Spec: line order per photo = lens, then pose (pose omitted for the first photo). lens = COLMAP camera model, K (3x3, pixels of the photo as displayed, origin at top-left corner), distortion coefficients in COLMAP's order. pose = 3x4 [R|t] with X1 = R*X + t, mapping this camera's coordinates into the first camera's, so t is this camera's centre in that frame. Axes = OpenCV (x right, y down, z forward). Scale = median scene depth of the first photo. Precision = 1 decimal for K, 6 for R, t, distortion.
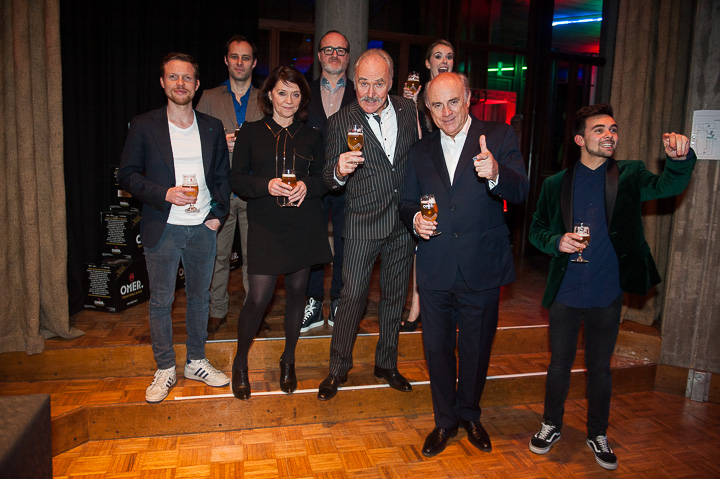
lens RADIAL K [[512.3, 0, 360.0], [0, 512.3, 239.5], [0, 0, 1]] dist [-0.035465, -0.002932]
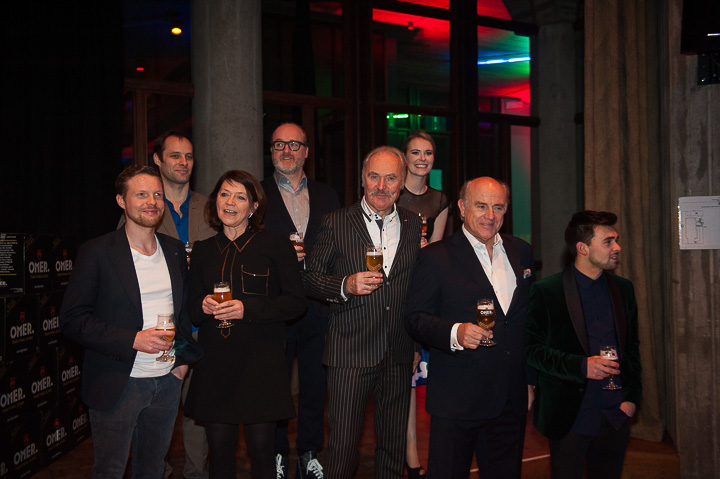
lens RADIAL K [[727.0, 0, 360.0], [0, 727.0, 239.5], [0, 0, 1]] dist [0.070619, -0.009763]
pose [[0.969456, -0.046455, 0.240824, -0.227759], [0.080174, 0.987980, -0.132166, -0.048841], [-0.231790, 0.147437, 0.961528, -0.147214]]
